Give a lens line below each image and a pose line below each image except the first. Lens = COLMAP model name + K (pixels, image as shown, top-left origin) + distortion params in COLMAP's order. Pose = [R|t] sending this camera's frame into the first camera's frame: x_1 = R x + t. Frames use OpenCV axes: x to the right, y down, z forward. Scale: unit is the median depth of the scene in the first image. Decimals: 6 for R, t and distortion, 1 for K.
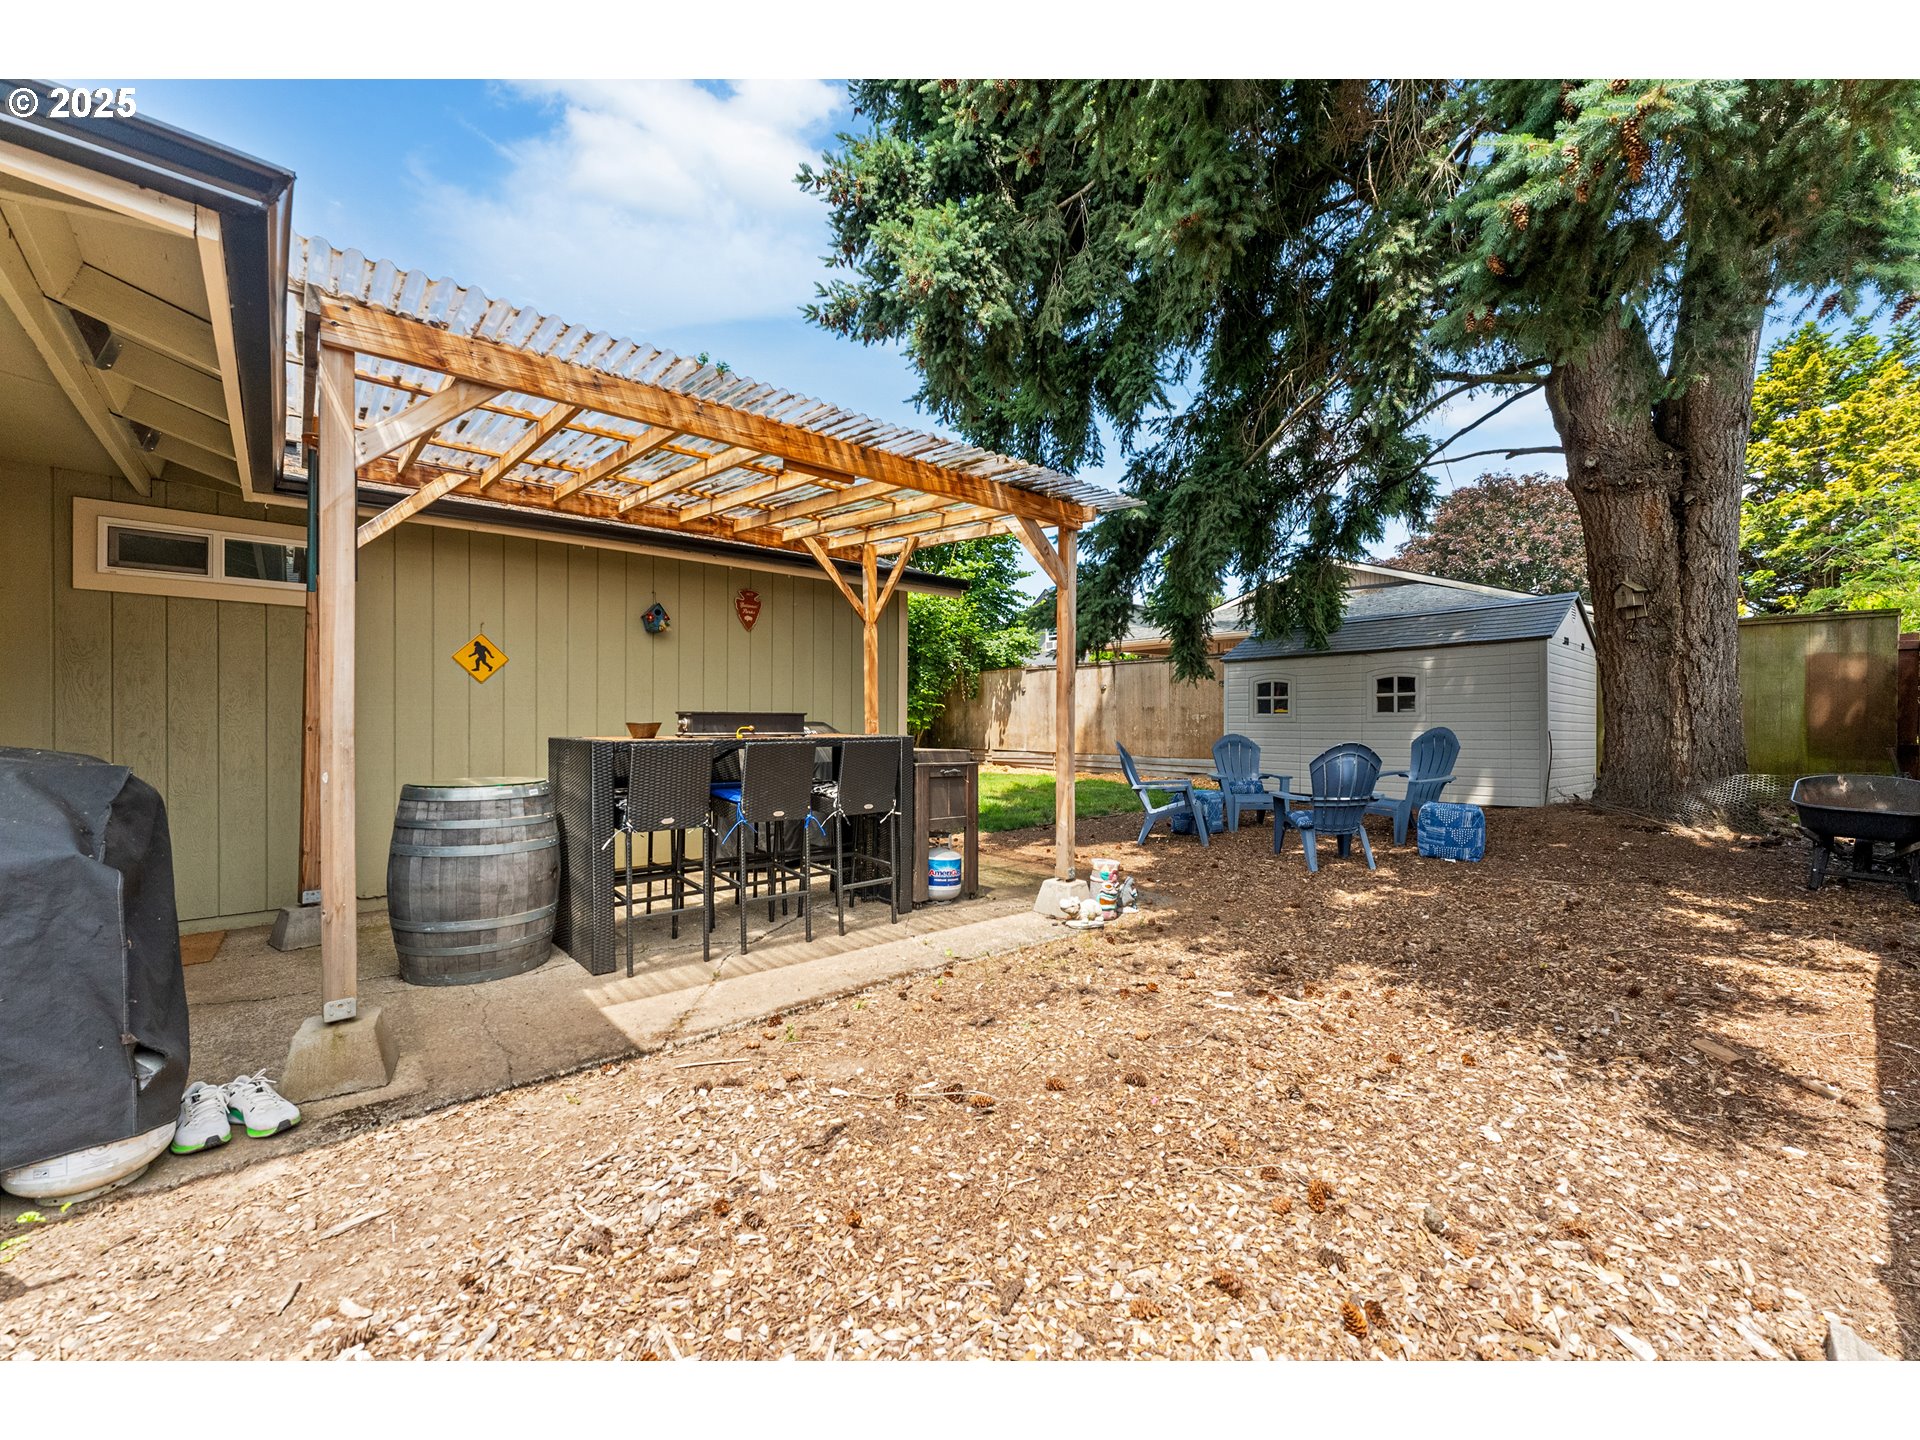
lens RADIAL K [[779.5, 0, 964.2], [0, 779.5, 720.5], [0, 0, 1]] dist [0.000642, 0.000382]
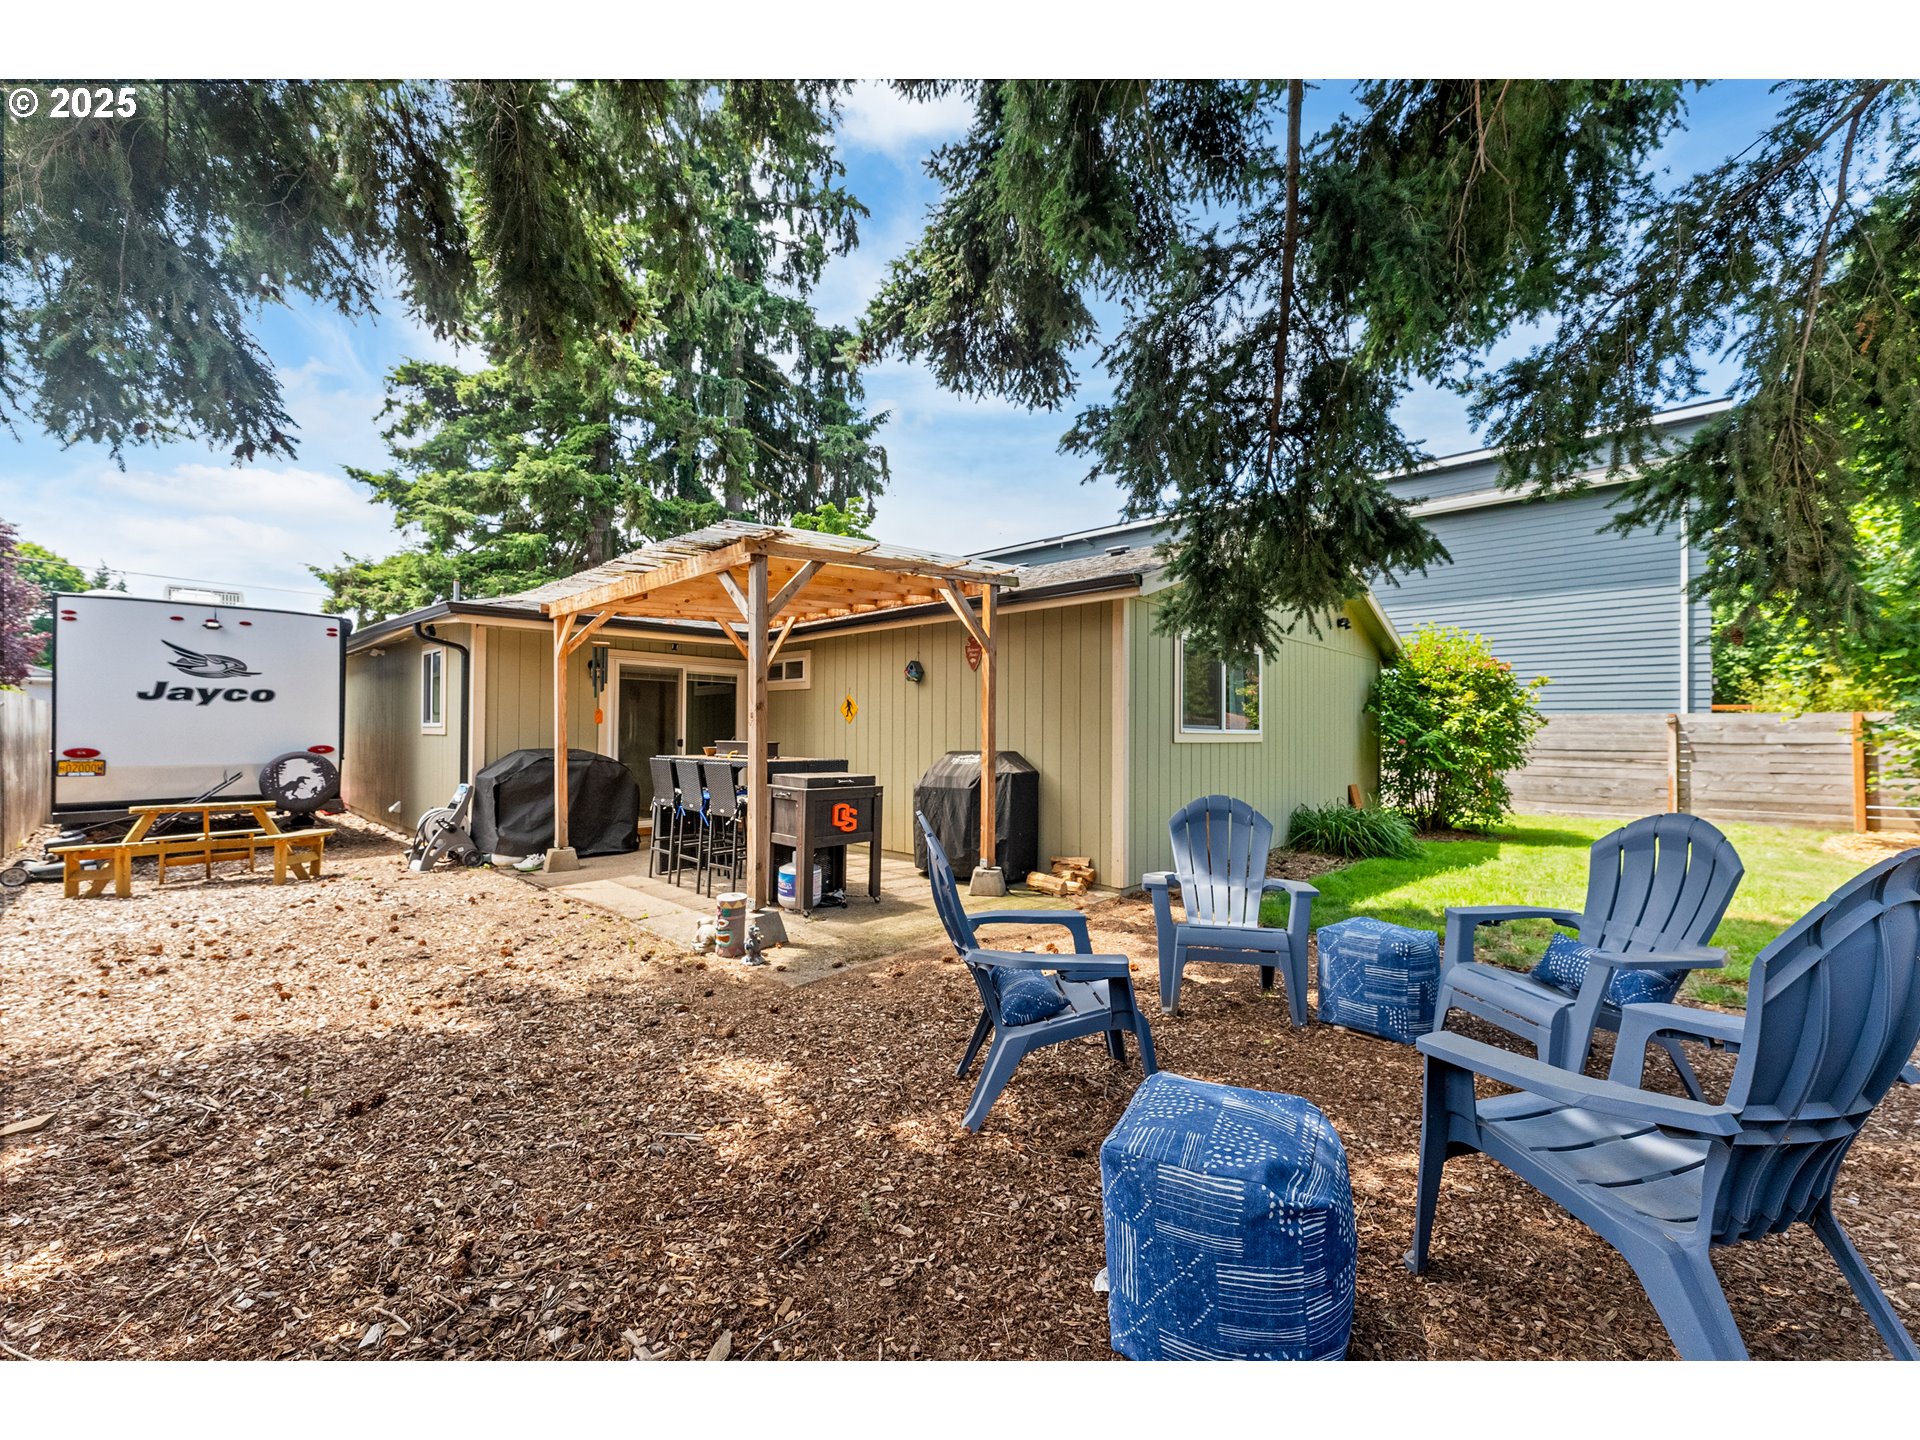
lens RADIAL K [[779.5, 0, 964.0], [0, 779.5, 711.7], [0, 0, 1]] dist [0.000642, 0.000382]
pose [[0.082691, -0.030698, -0.996102, 0.840787], [-0.011626, 0.999428, -0.031766, -0.017560], [0.996507, 0.014208, 0.082286, 0.852650]]
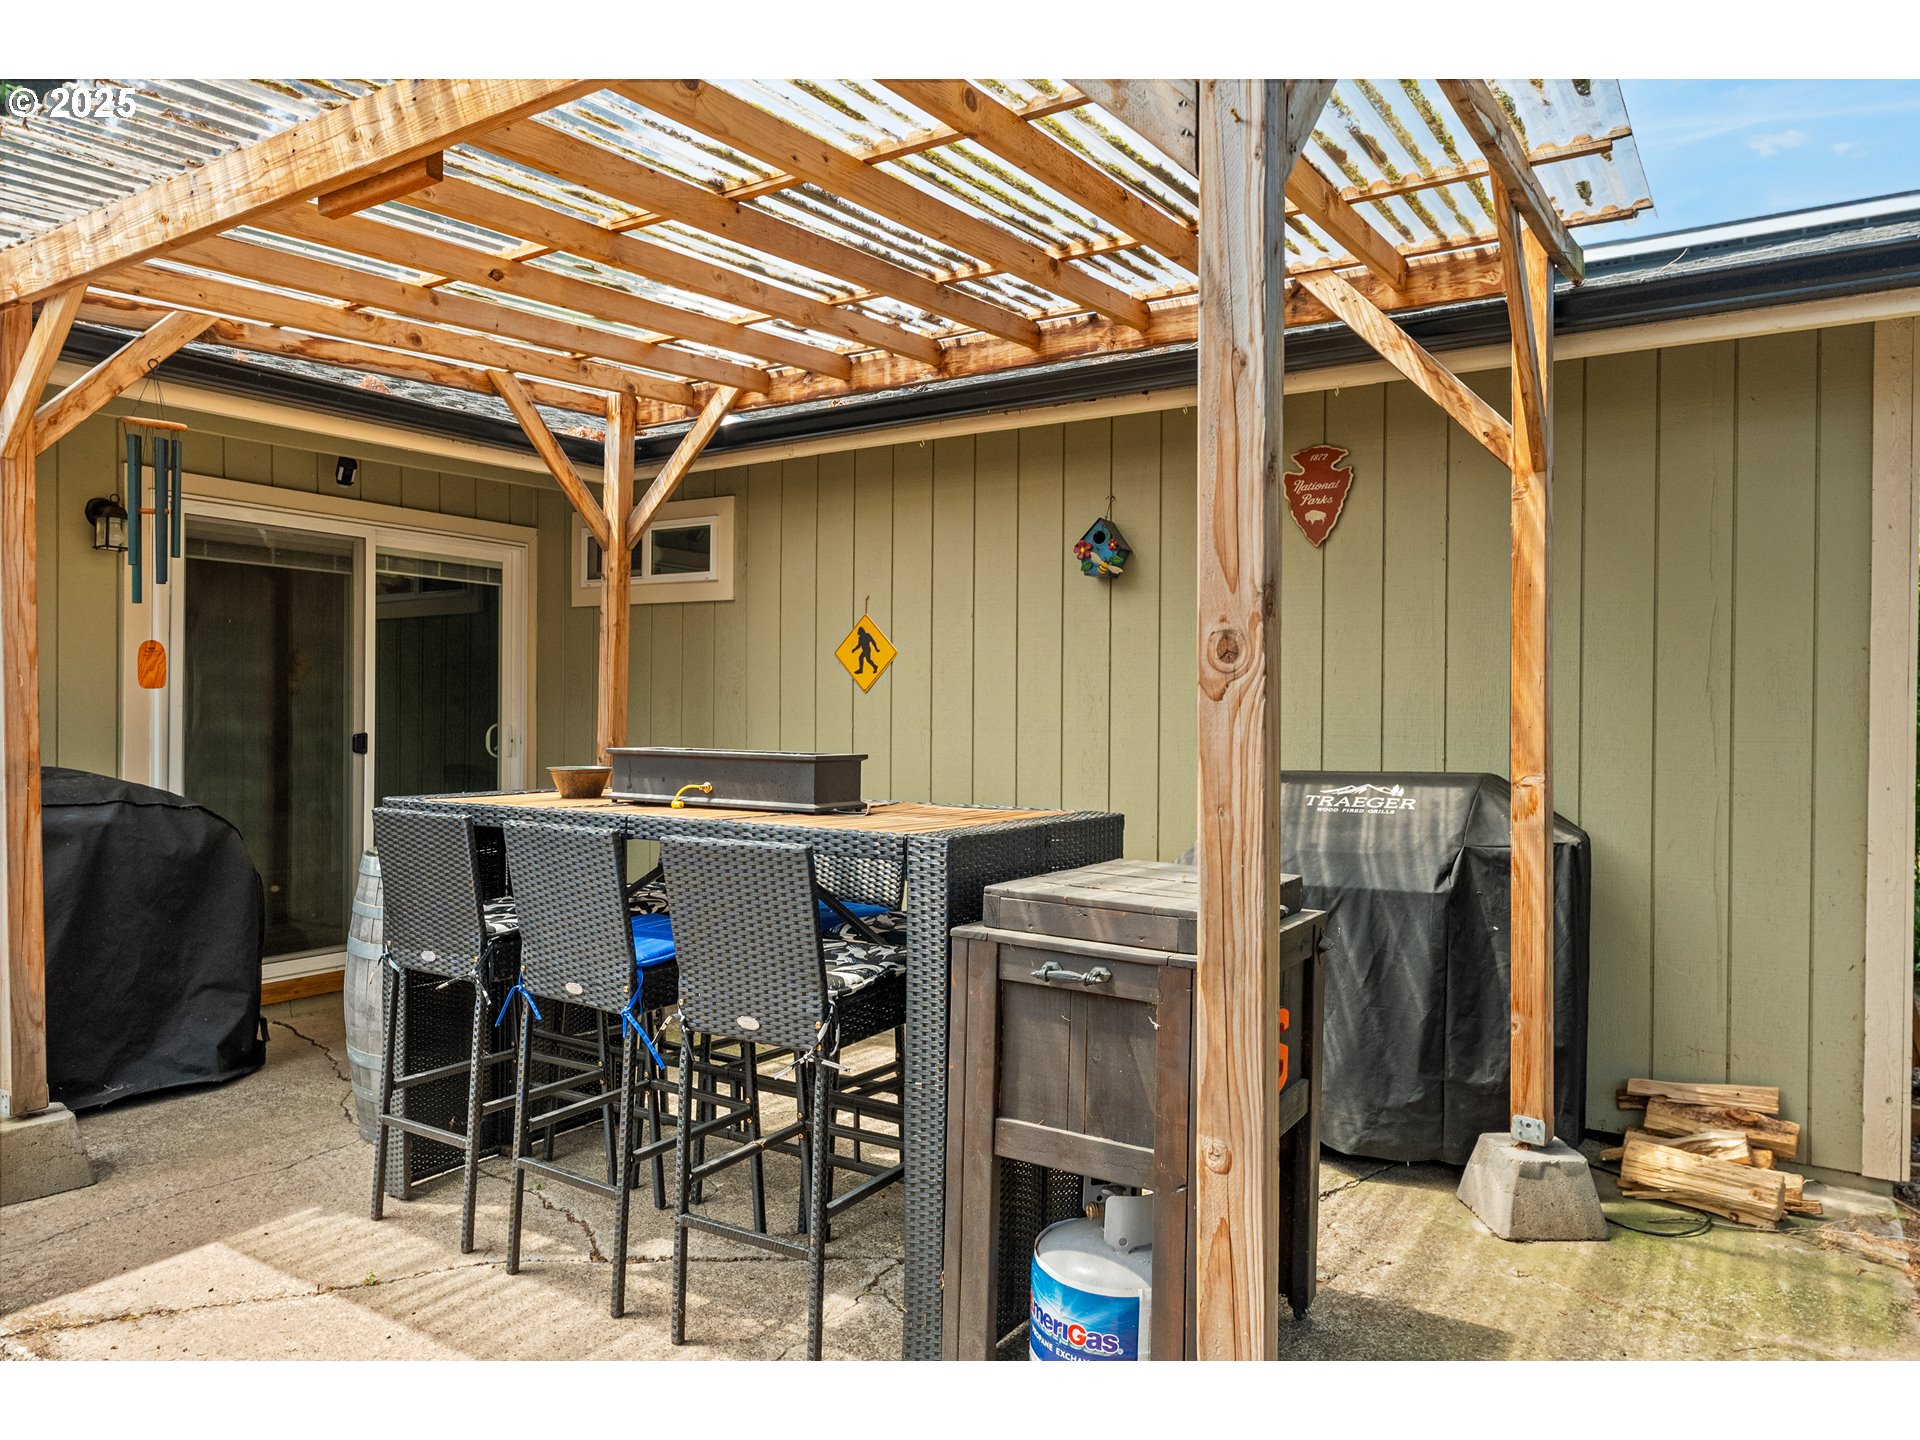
lens RADIAL K [[1277.6, 0, 954.2], [0, 1277.6, 712.0], [0, 0, 1]] dist [0.002693, -0.002257]
pose [[0.275638, -0.001345, -0.961261, 0.306891], [-0.011053, 0.999928, -0.004569, -0.021645], [0.961198, 0.011884, 0.275603, 0.601799]]
